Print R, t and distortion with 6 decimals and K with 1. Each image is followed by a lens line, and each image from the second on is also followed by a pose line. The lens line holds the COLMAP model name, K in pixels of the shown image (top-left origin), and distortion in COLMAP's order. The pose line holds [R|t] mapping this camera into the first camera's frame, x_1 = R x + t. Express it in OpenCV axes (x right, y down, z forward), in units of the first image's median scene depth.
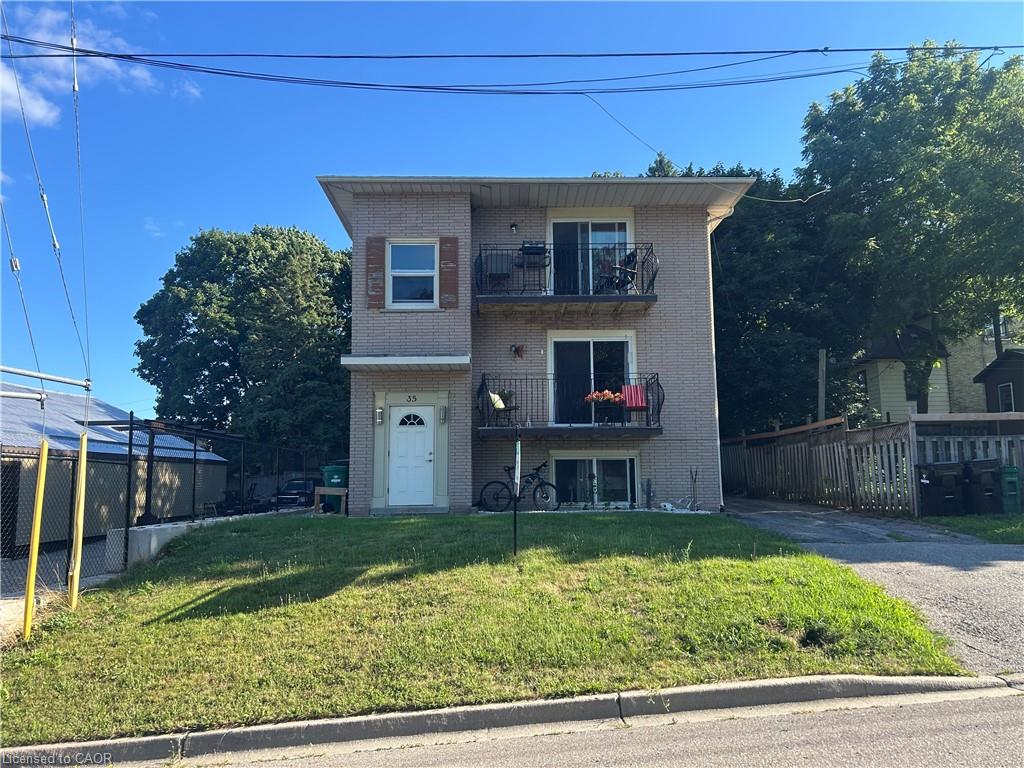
lens RADIAL K [[761.9, 0, 510.4], [0, 761.9, 381.3], [0, 0, 1]] dist [0.041905, -0.001539]
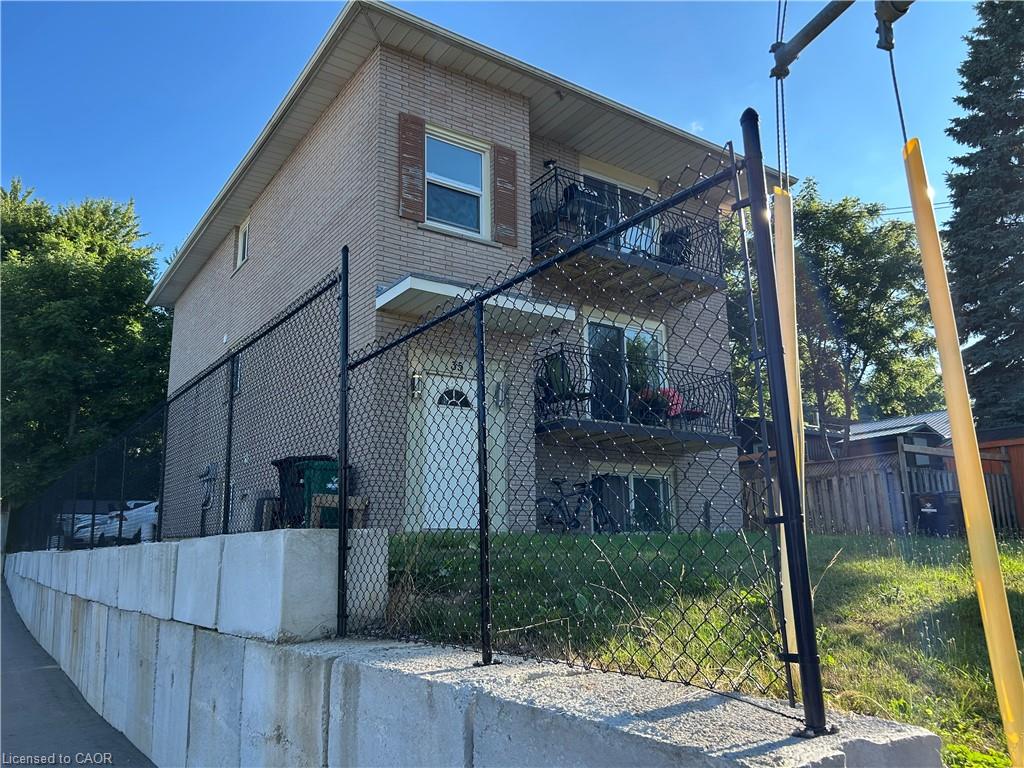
lens RADIAL K [[782.2, 0, 513.6], [0, 782.2, 386.6], [0, 0, 1]] dist [0.032491, -0.004576]
pose [[0.828485, 0.115911, 0.547884, -0.447378], [-0.068265, 0.991952, -0.106631, 0.106947], [-0.555834, 0.050941, 0.829731, 0.407714]]
